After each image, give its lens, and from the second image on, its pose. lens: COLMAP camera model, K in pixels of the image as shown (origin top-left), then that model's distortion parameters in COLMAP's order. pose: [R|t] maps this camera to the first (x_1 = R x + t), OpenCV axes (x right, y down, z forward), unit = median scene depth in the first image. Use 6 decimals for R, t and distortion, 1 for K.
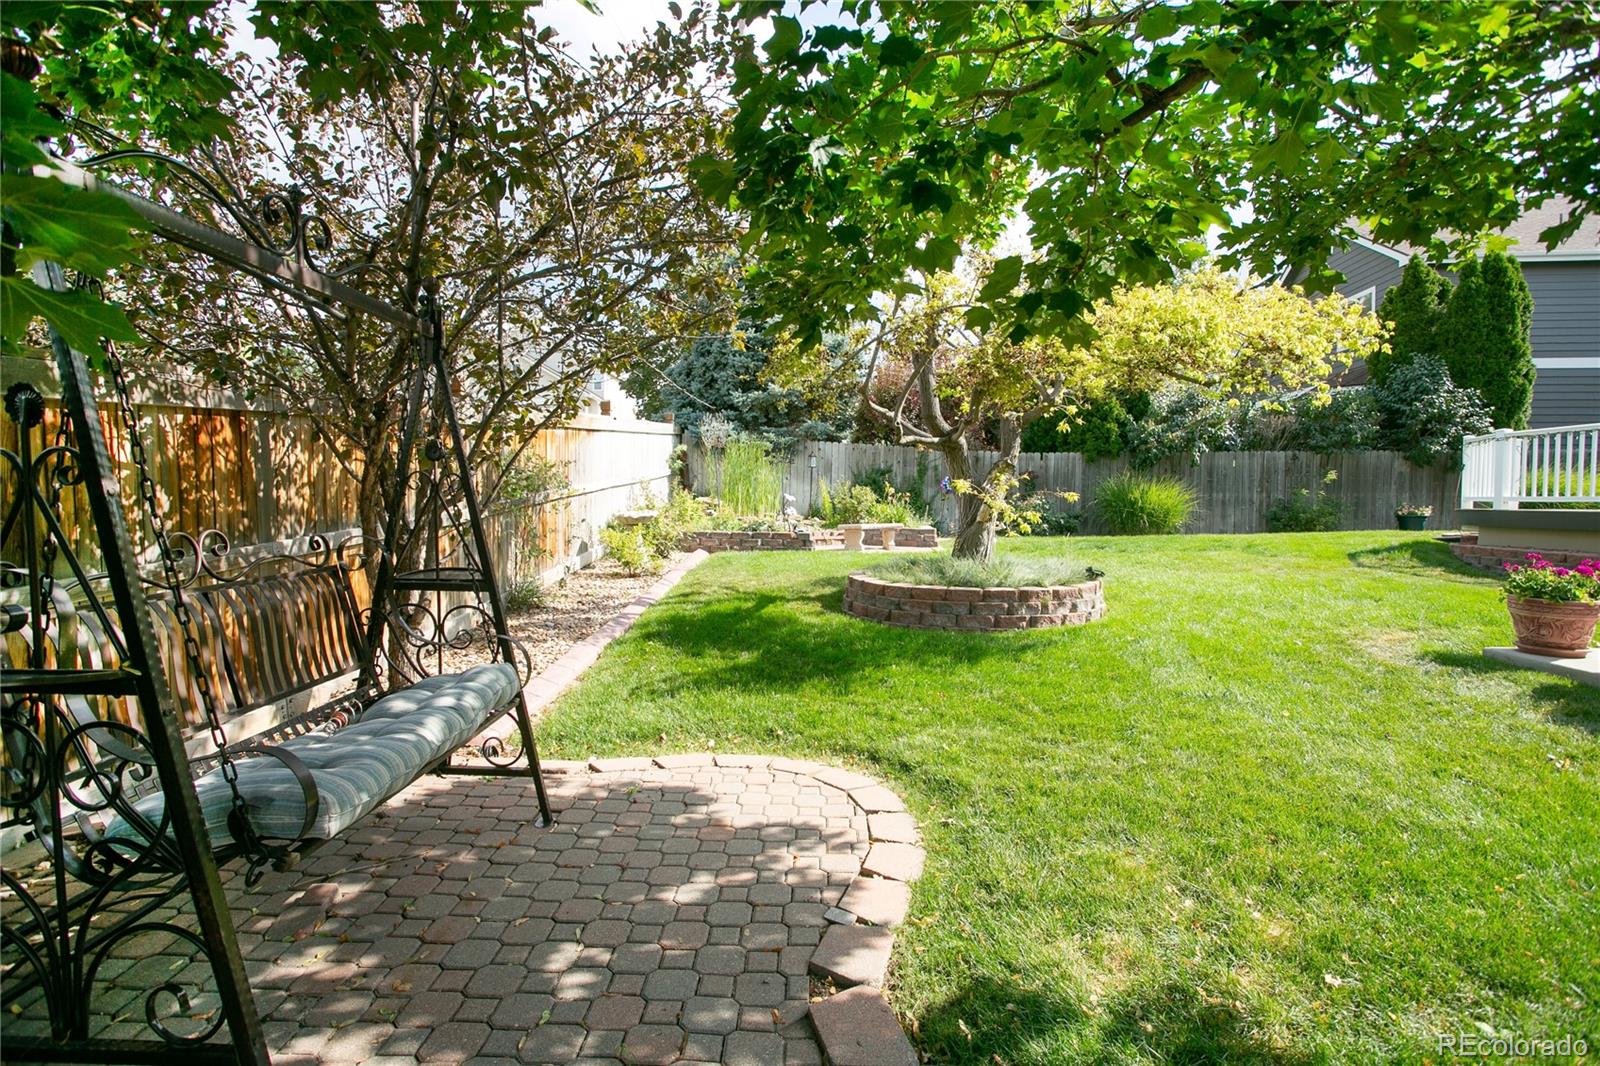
lens RADIAL K [[784.6, 0, 800.0], [0, 784.6, 533.0], [0, 0, 1]] dist [-0.072518, 0.034589]
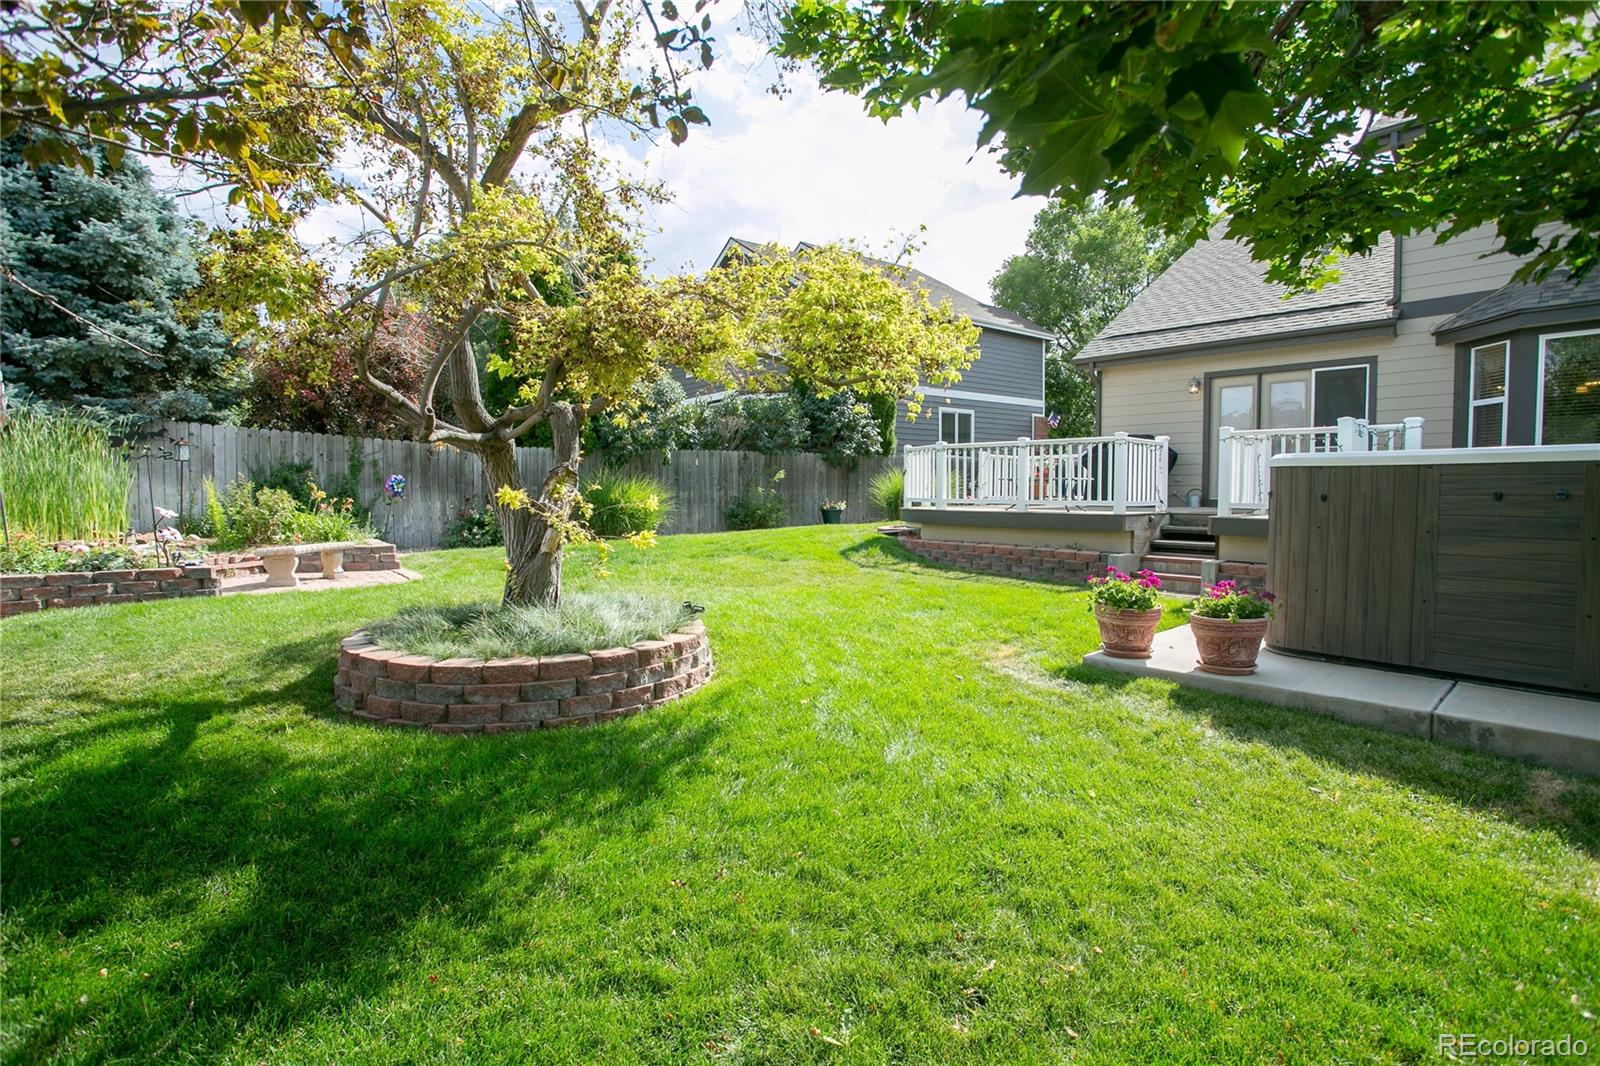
lens RADIAL K [[784.6, 0, 800.0], [0, 784.6, 533.0], [0, 0, 1]] dist [-0.072518, 0.034589]
pose [[0.732086, -0.043511, 0.679821, -0.056552], [0.033284, 0.999051, 0.028100, -0.029640], [-0.680399, 0.002056, 0.732839, 0.208761]]
